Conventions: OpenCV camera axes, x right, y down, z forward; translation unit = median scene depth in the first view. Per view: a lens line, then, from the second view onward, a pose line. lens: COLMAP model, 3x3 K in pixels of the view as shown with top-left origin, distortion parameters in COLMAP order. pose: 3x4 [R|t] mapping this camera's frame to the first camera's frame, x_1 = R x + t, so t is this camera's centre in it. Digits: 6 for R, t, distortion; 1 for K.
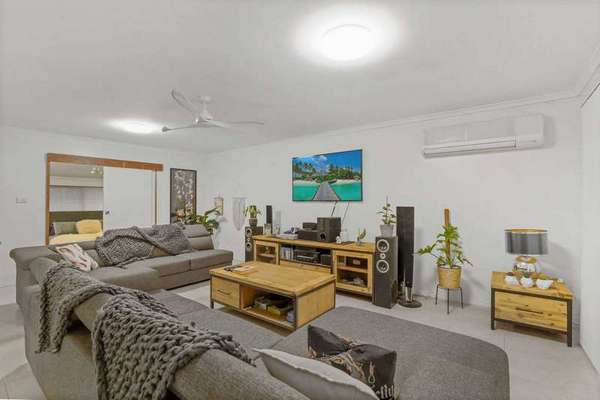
lens RADIAL K [[283.0, 0, 298.8], [0, 283.0, 202.4], [0, 0, 1]] dist [-0.003033, -0.000182]
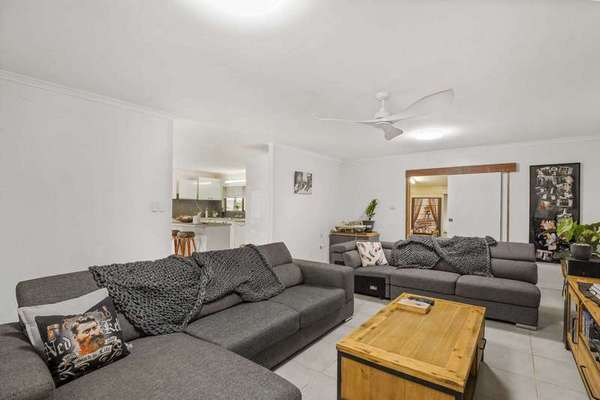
lens RADIAL K [[283.0, 0, 301.6], [0, 283.0, 201.5], [0, 0, 1]] dist [-0.003033, -0.000182]
pose [[0.046440, -0.013659, -0.998828, 0.273260], [-0.009961, 0.999850, -0.014136, -0.008445], [0.998871, 0.010606, 0.046297, 0.353419]]
